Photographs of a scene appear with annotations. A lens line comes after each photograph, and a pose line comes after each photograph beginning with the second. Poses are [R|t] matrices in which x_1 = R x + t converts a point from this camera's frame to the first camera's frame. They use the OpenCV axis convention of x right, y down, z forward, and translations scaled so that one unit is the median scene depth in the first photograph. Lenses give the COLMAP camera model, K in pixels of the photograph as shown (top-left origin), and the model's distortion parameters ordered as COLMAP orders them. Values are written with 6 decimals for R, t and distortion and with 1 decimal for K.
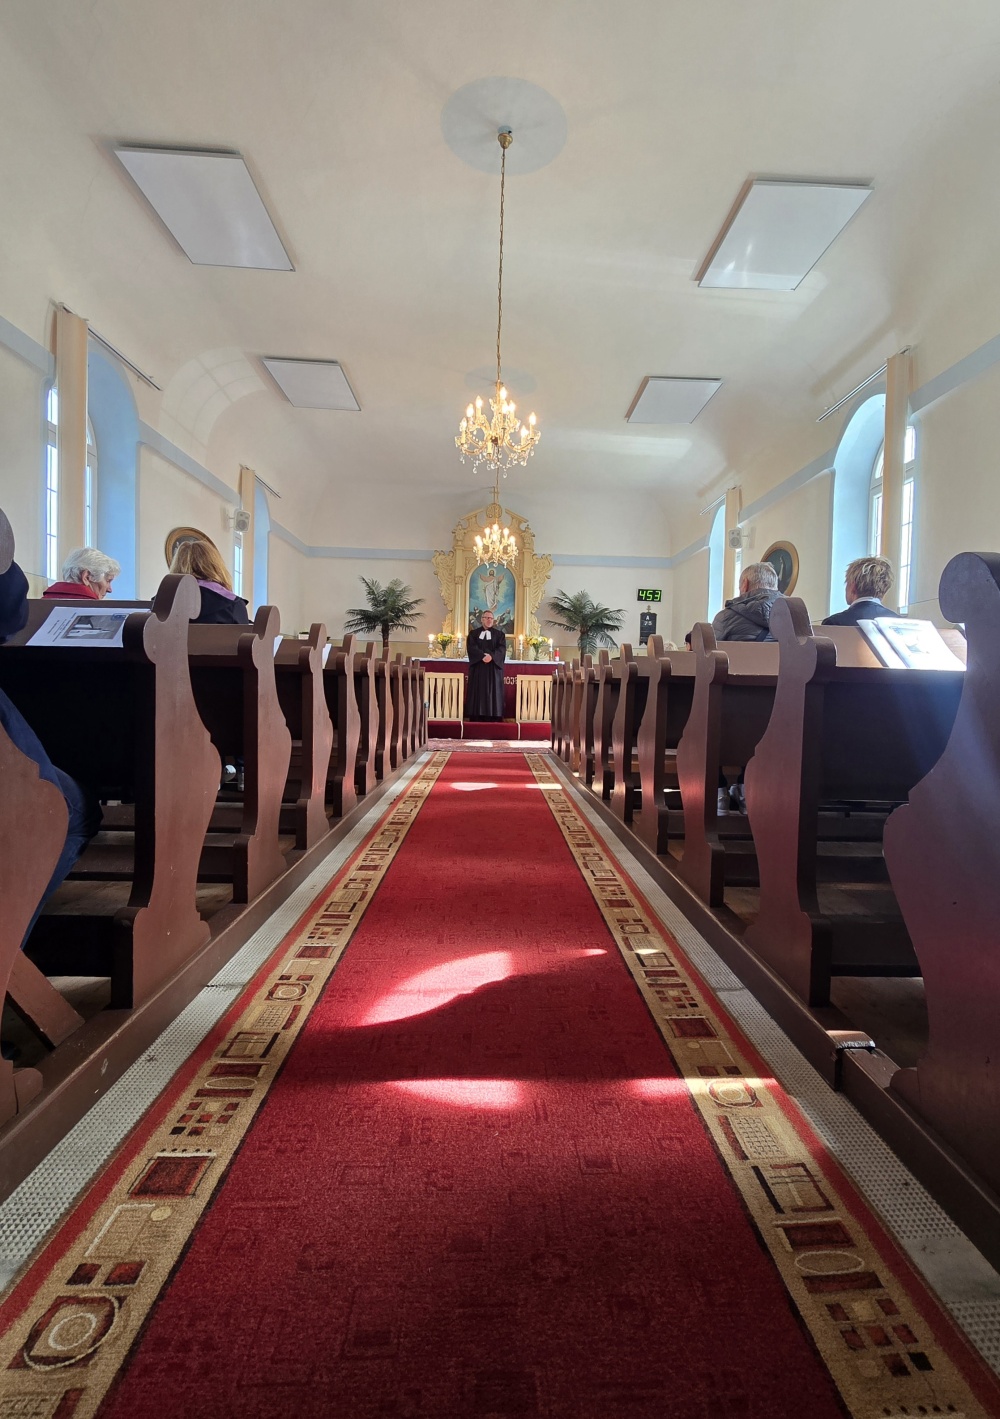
lens RADIAL K [[615.9, 0, 506.0], [0, 615.9, 708.8], [0, 0, 1]] dist [-0.001177, -0.000008]
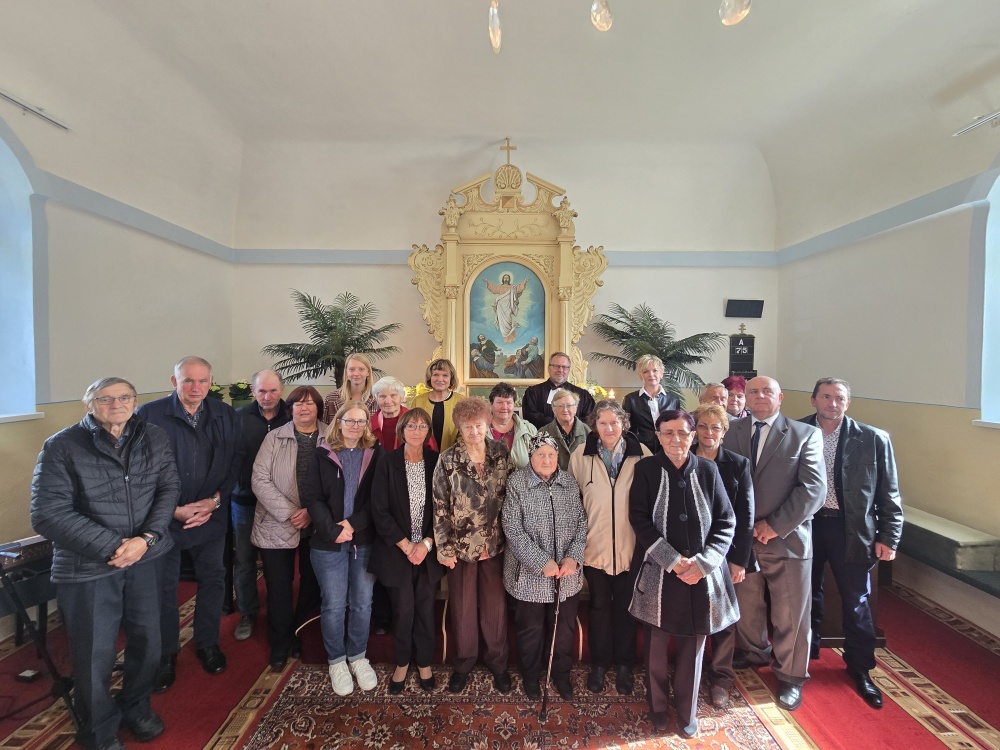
lens RADIAL K [[403.6, 0, 497.7], [0, 403.6, 367.9], [0, 0, 1]] dist [0.002046, 0.000024]
pose [[0.999014, -0.016746, -0.041114, -0.016437], [0.015449, 0.999379, -0.031666, -0.119579], [0.041619, 0.031000, 0.998653, 0.599825]]
